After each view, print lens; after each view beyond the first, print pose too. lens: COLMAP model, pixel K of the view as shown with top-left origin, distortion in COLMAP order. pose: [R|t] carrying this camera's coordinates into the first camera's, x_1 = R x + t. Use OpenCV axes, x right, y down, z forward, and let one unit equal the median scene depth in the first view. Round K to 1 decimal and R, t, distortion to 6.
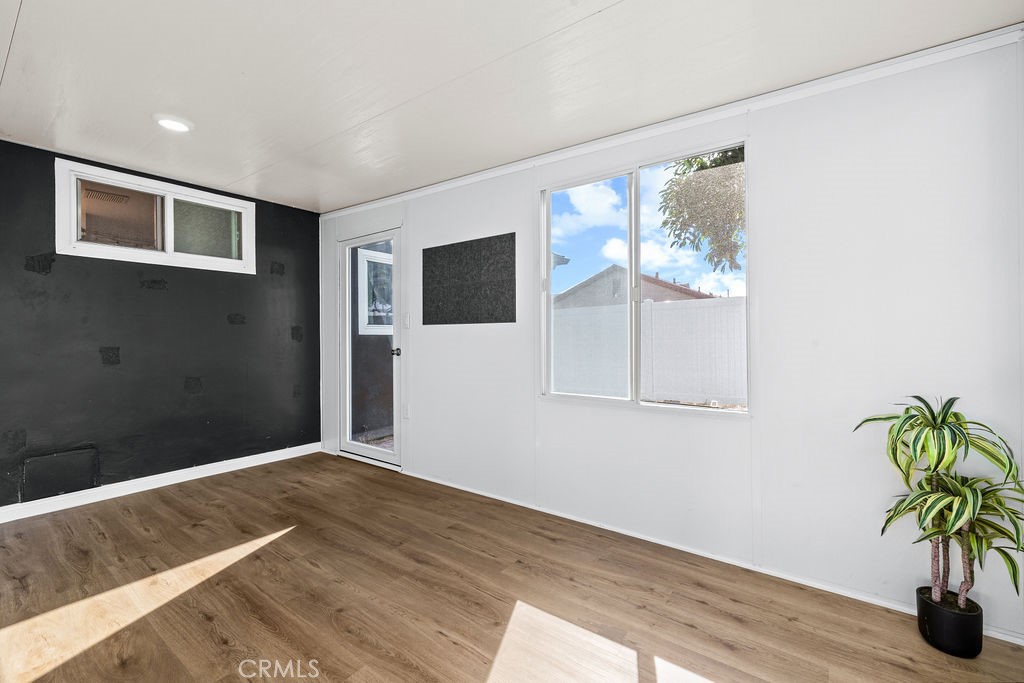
lens RADIAL K [[432.4, 0, 511.9], [0, 432.4, 333.9], [0, 0, 1]] dist [0.001238, 0.000479]
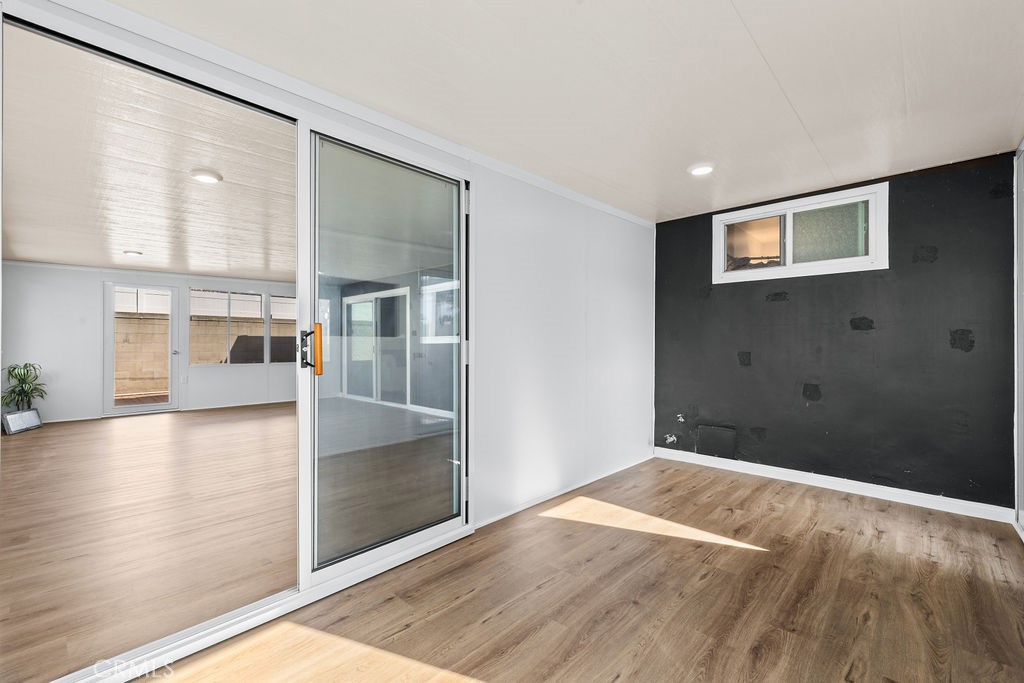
lens RADIAL K [[432.4, 0, 505.8], [0, 432.4, 352.6], [0, 0, 1]] dist [0.001238, 0.000479]
pose [[-0.122898, 0.025885, -0.992082, 0.558545], [0.005450, 0.999662, 0.025408, -0.005054], [0.992404, -0.002284, -0.122998, 0.665708]]
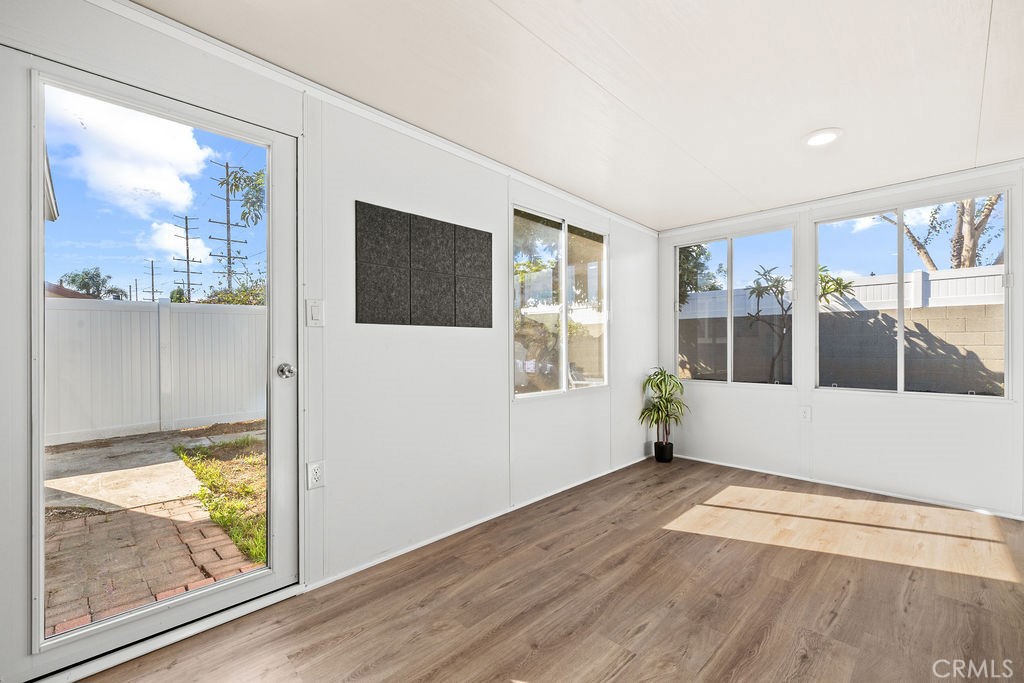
lens RADIAL K [[432.4, 0, 510.0], [0, 432.4, 348.3], [0, 0, 1]] dist [0.001238, 0.000479]
pose [[0.152356, -0.003150, 0.988321, -1.252363], [-0.001922, 0.999992, 0.003484, 0.019874], [-0.988324, -0.002431, 0.152349, 1.101367]]
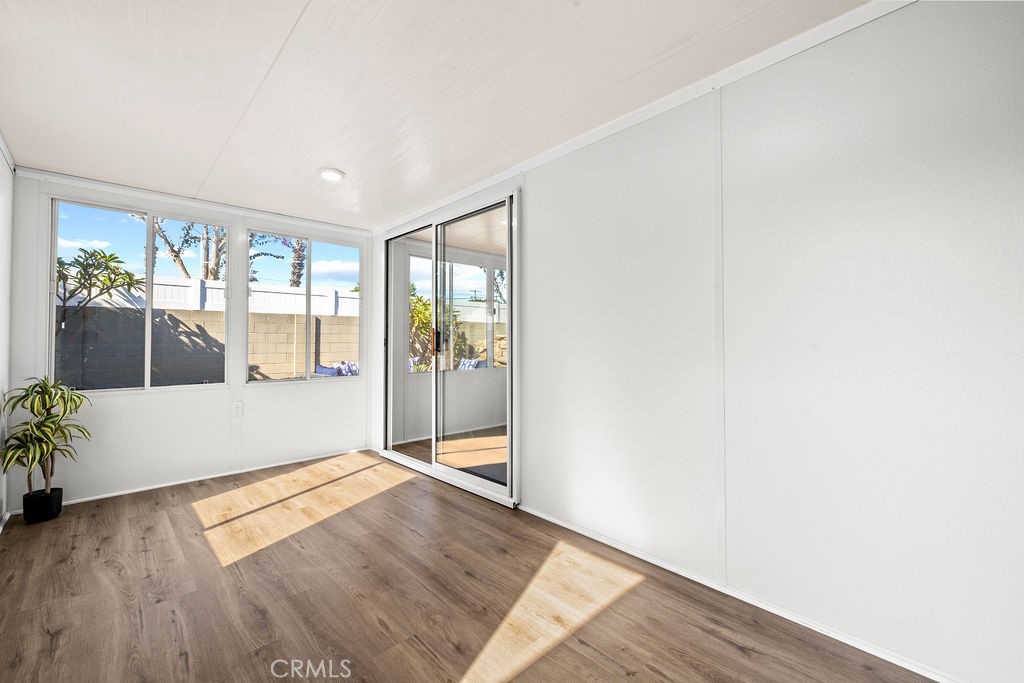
lens RADIAL K [[432.4, 0, 506.9], [0, 432.4, 329.2], [0, 0, 1]] dist [0.001238, 0.000479]
pose [[-0.984192, 0.011635, 0.176723, -0.812148], [0.005455, 0.999358, -0.035417, 0.025426], [-0.177022, -0.033893, -0.983623, 1.730642]]
